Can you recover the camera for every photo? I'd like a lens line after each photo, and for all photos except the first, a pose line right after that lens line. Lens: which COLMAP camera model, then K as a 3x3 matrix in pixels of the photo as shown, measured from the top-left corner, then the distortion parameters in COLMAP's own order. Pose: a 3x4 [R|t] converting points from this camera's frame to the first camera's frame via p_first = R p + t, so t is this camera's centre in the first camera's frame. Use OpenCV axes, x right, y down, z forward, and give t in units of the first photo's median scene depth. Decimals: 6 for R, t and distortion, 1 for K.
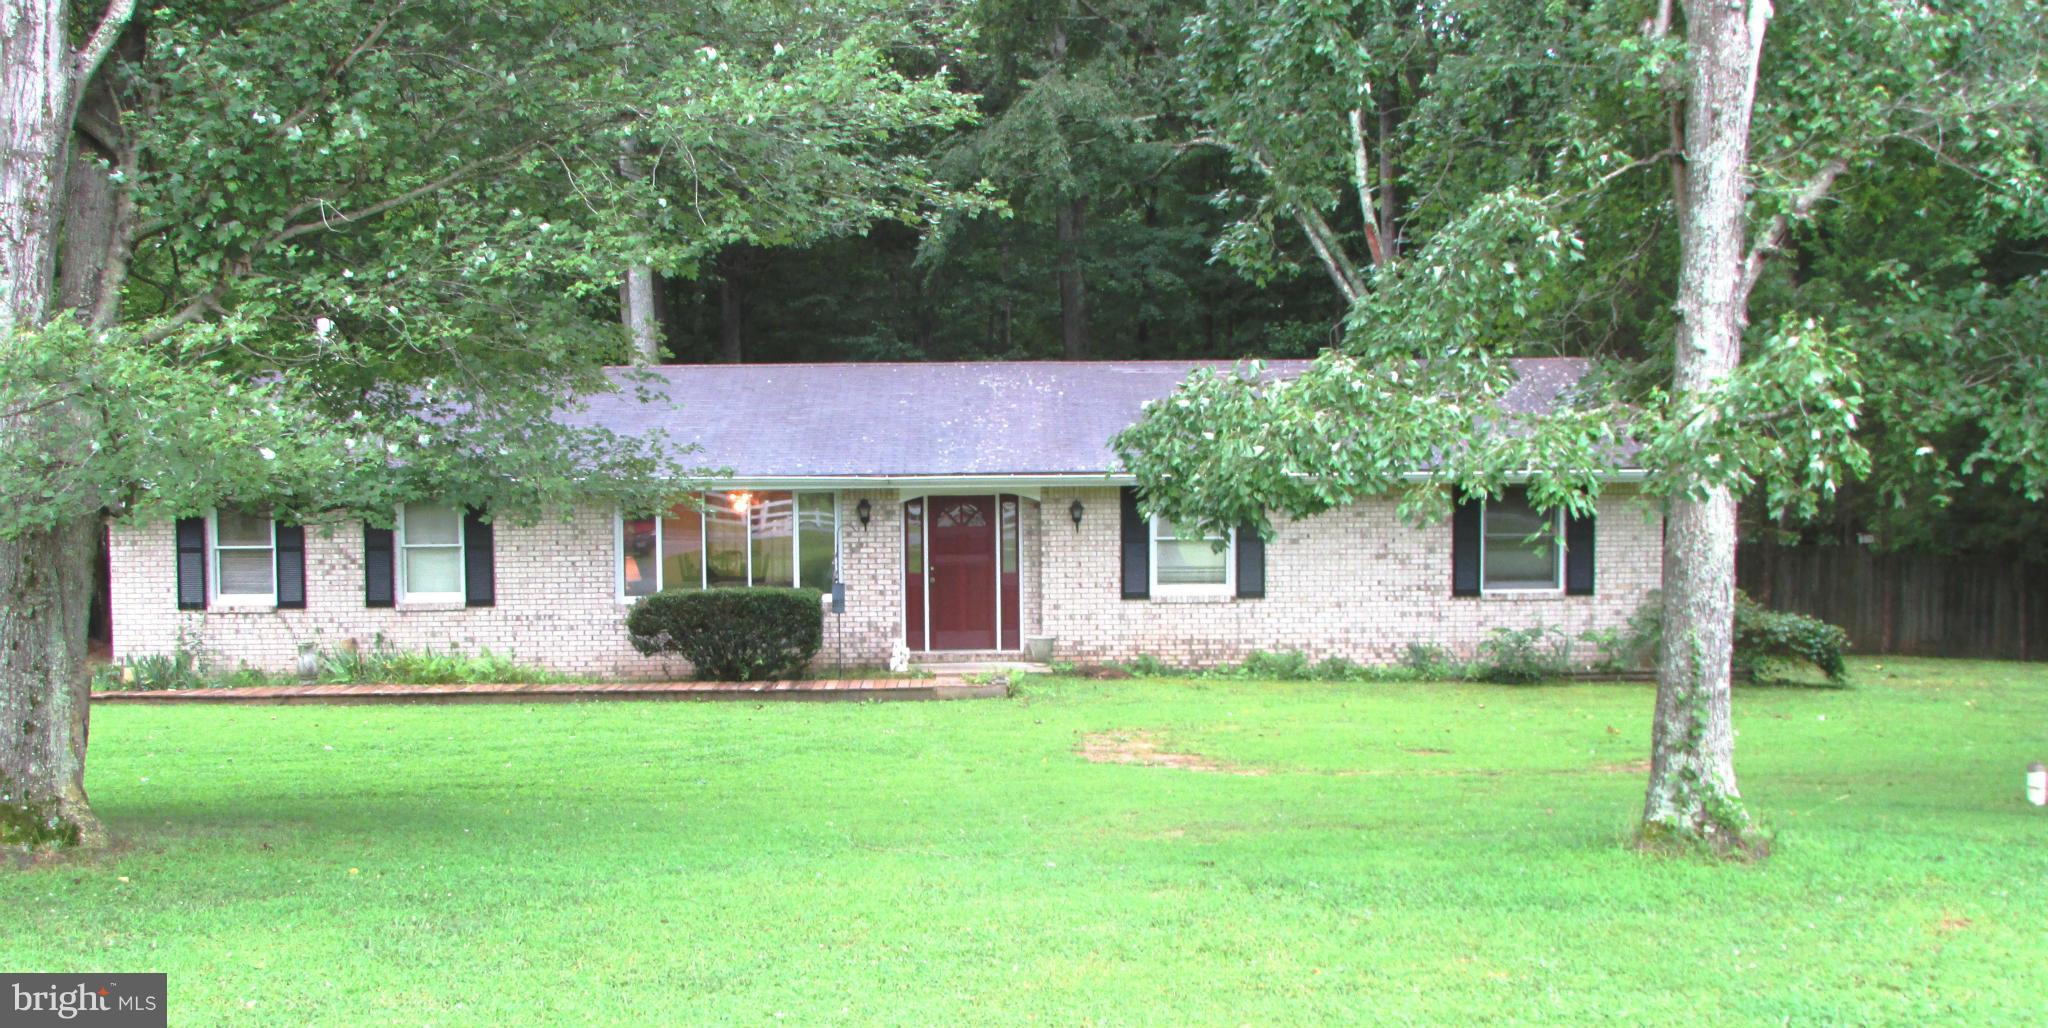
lens RADIAL K [[2516.9, 0, 1024.0], [0, 2516.9, 514.0], [0, 0, 1]] dist [-0.015093, -0.013716]
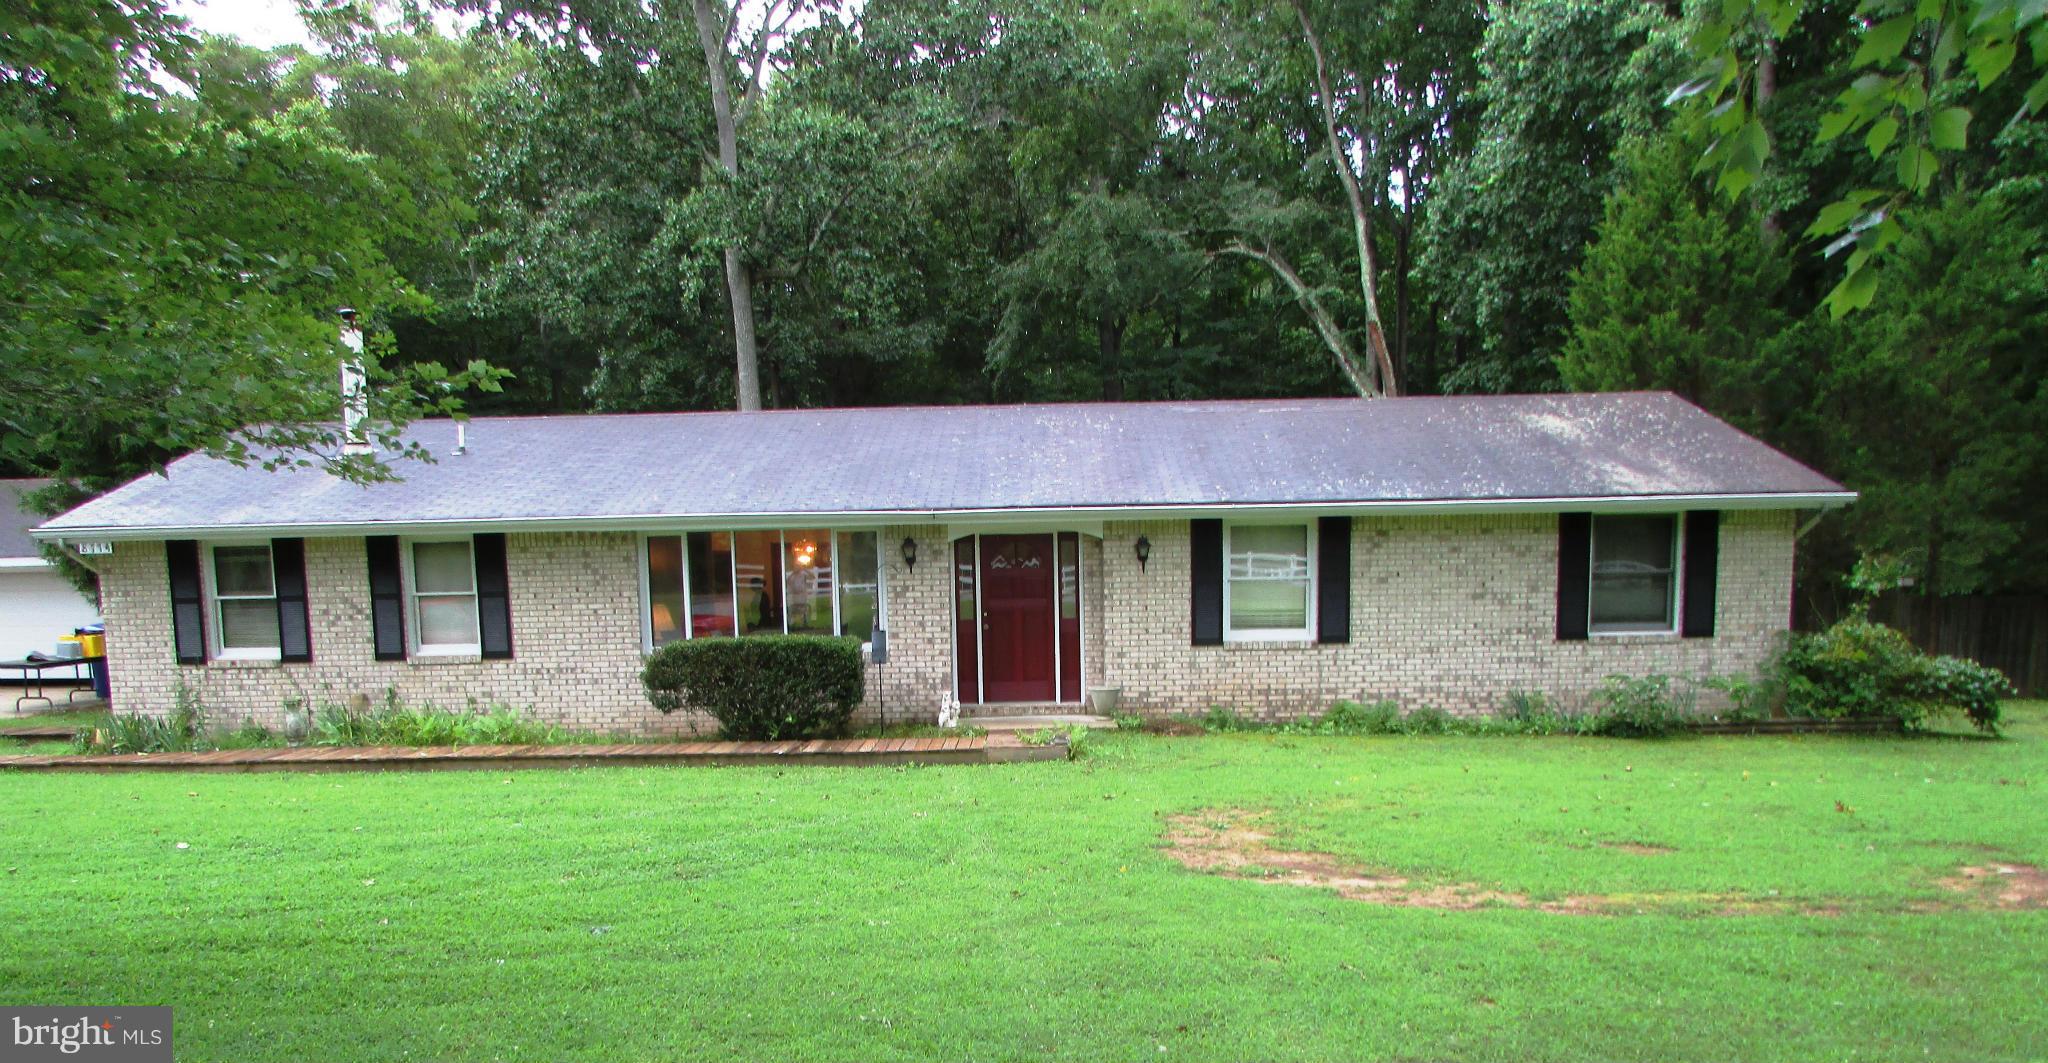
lens RADIAL K [[1658.8, 0, 1024.0], [0, 1658.8, 531.5], [0, 0, 1]] dist [-0.007526, -0.000714]
pose [[0.999534, -0.009612, -0.028977, -0.004363], [0.008512, 0.999246, -0.037876, 0.014739], [0.029319, 0.037612, 0.998862, 0.397003]]
